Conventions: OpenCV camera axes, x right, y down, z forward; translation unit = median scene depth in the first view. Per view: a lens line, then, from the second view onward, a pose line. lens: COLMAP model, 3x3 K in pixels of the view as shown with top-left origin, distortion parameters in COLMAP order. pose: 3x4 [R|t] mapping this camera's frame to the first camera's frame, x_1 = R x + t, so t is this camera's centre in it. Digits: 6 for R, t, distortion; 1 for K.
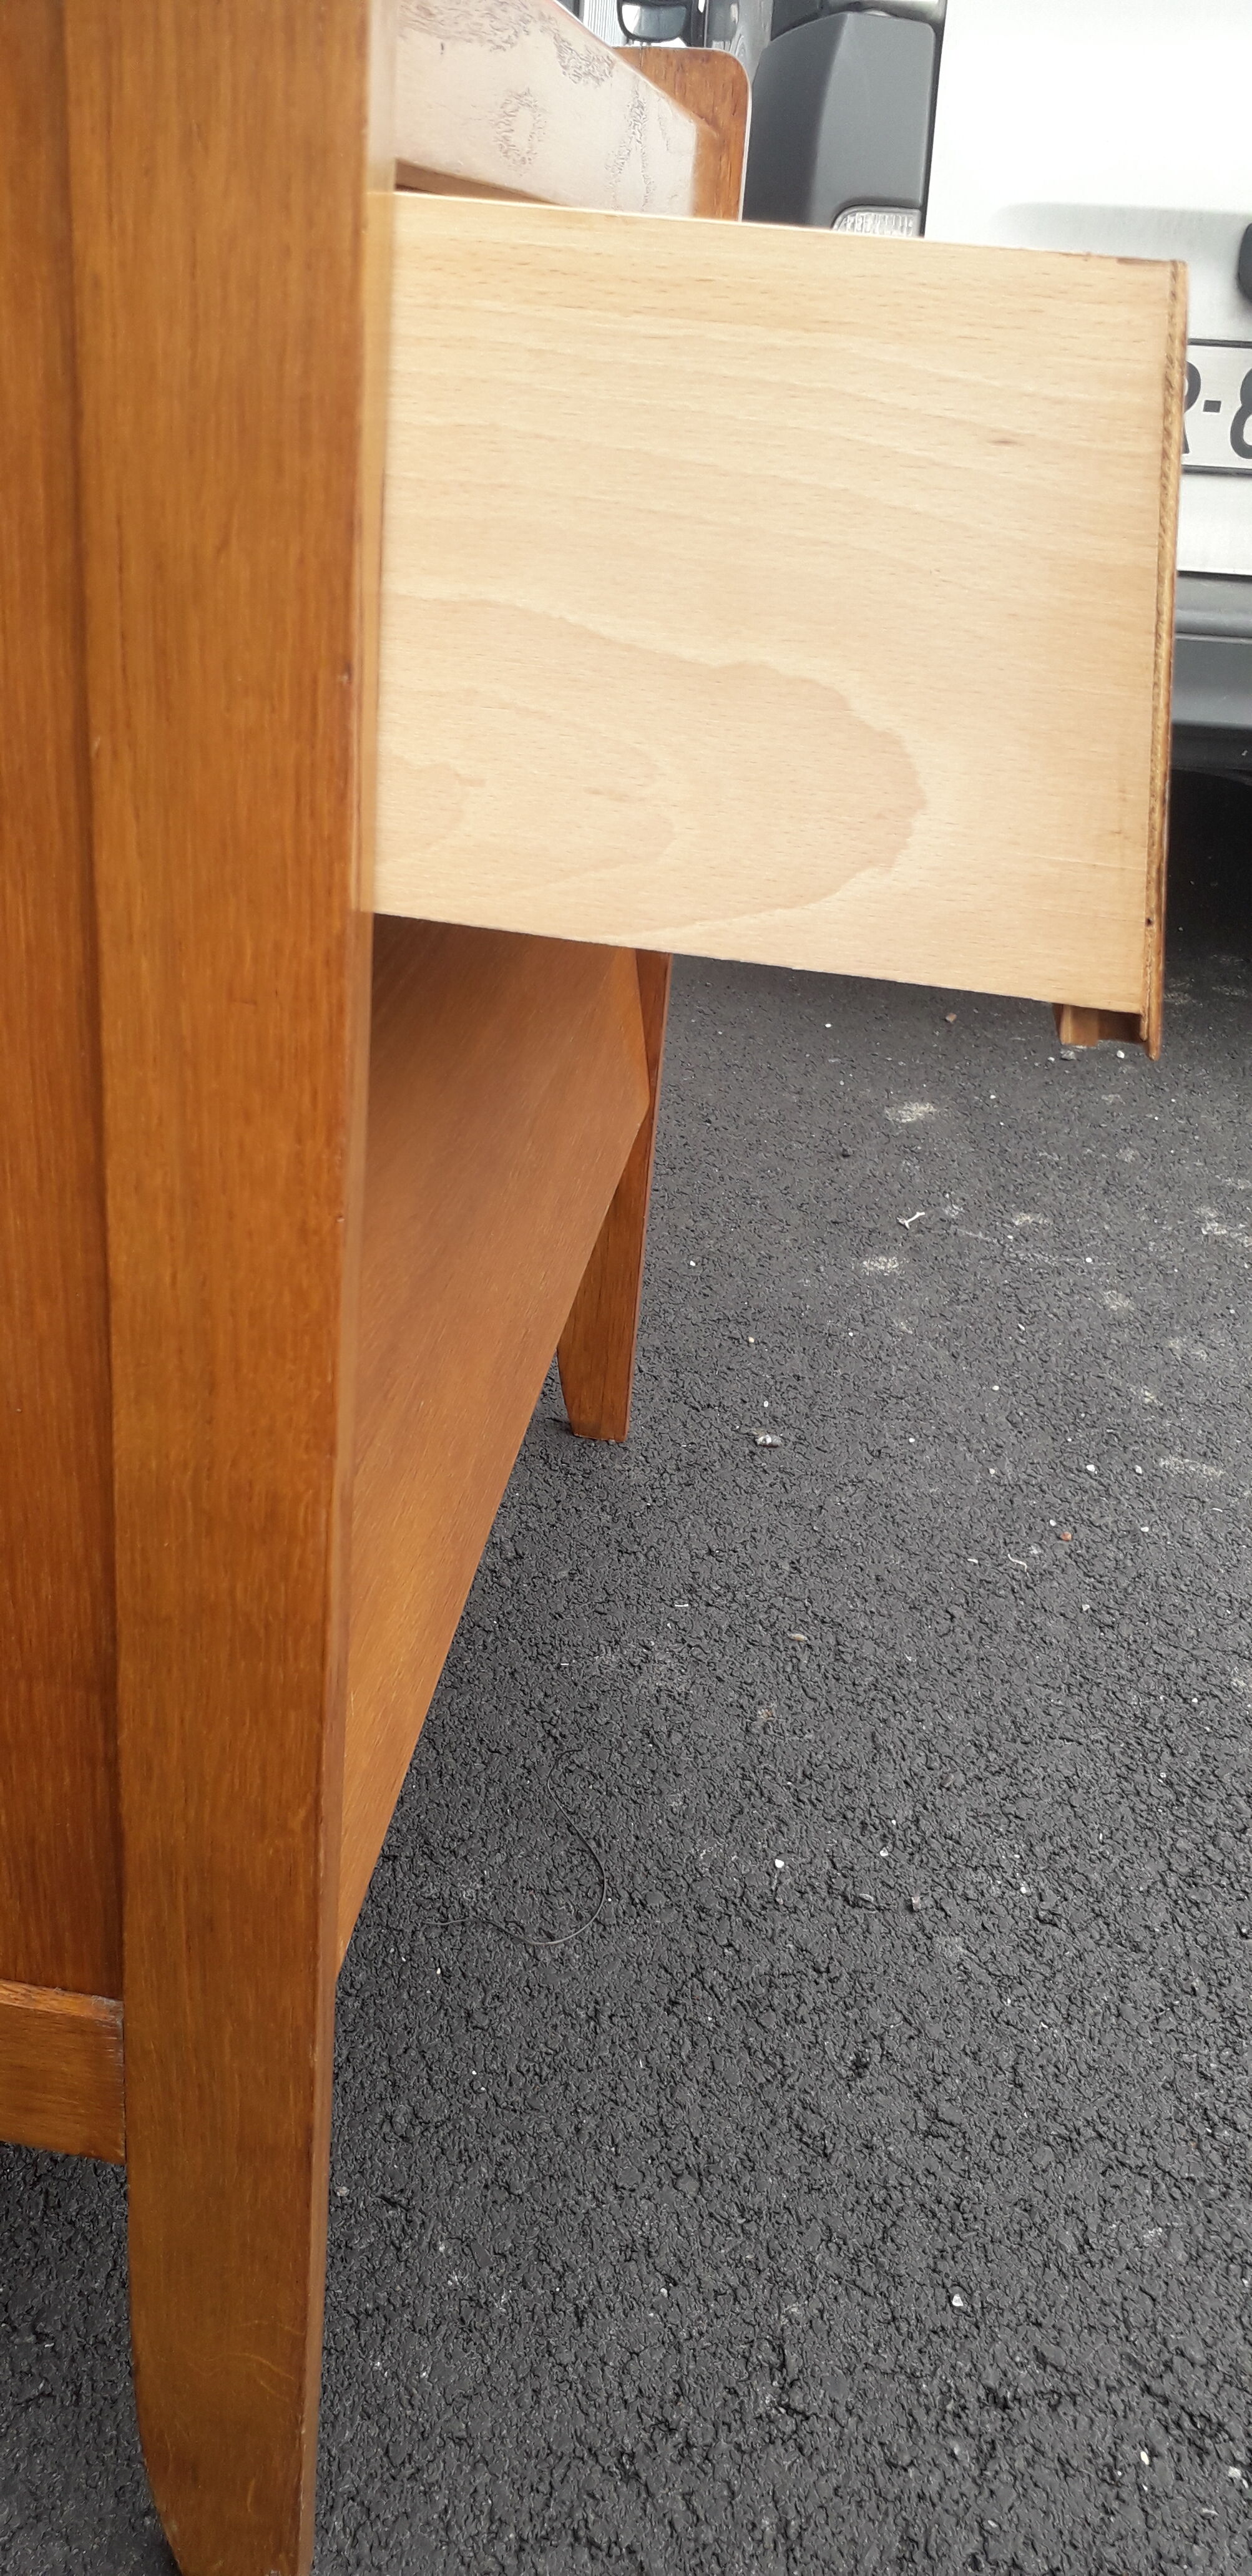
lens RADIAL K [[1939.7, 0, 540.7], [0, 1939.7, 1284.4], [0, 0, 1]] dist [0.147741, -0.273720]
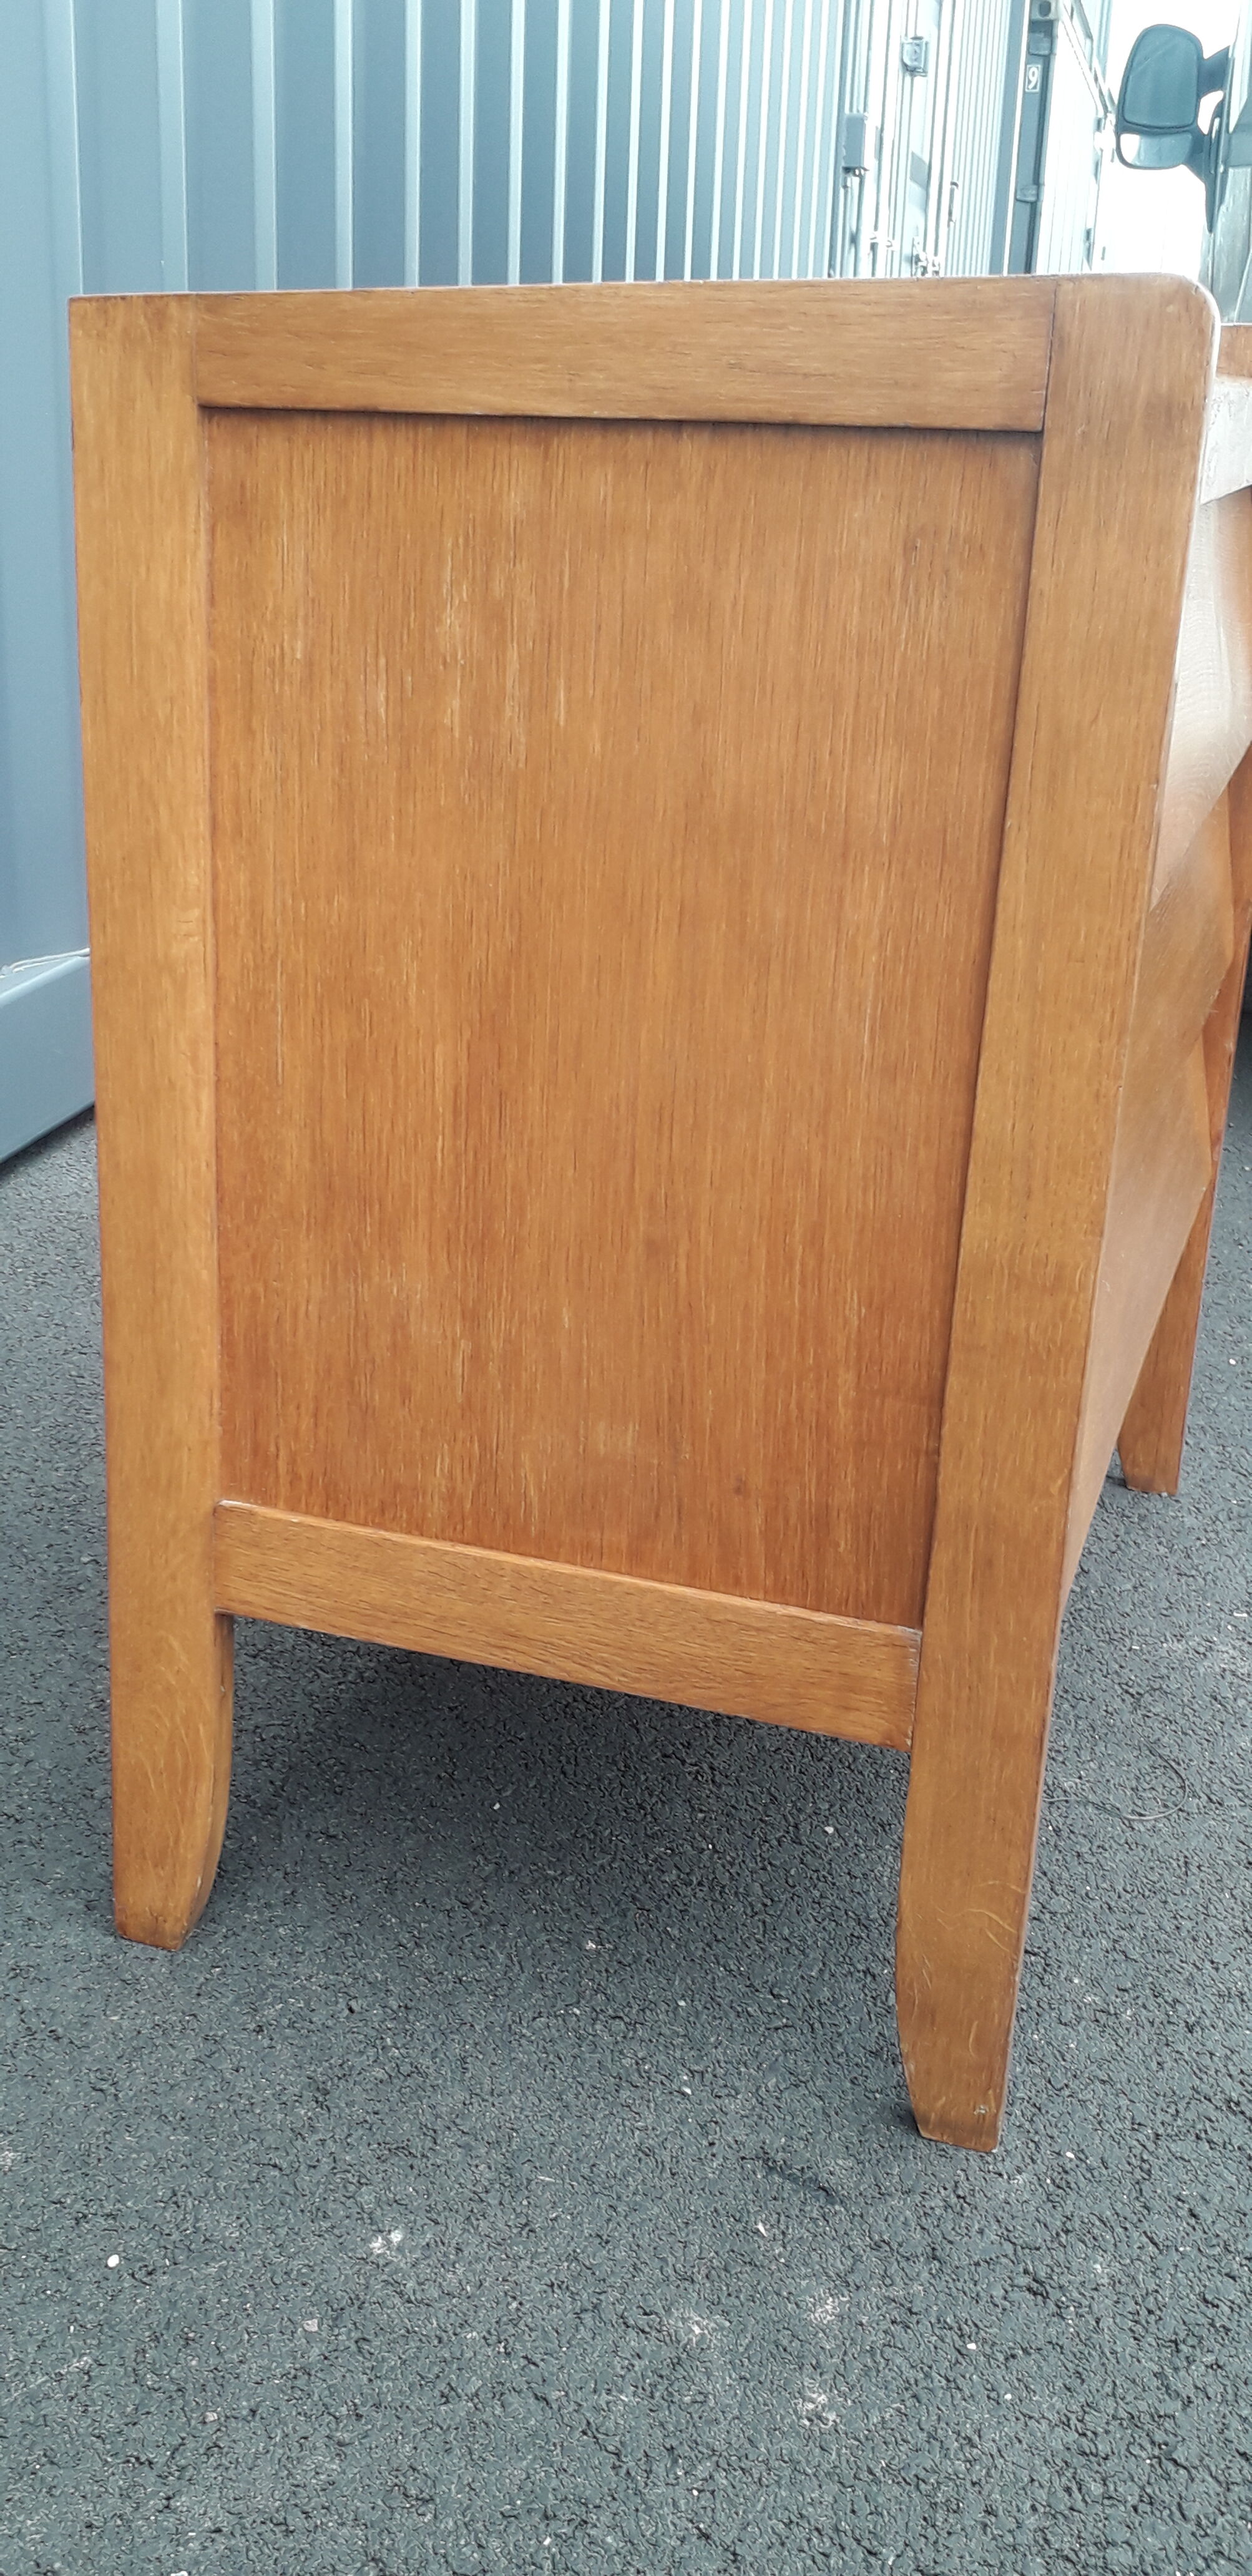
lens RADIAL K [[2124.1, 0, 625.3], [0, 2124.1, 1190.4], [0, 0, 1]] dist [0.169204, -0.378924]
pose [[0.983993, 0.033183, -0.175092, -0.173326], [-0.057924, 0.988716, -0.138149, 0.298839], [0.168532, 0.146080, 0.974812, -0.797834]]
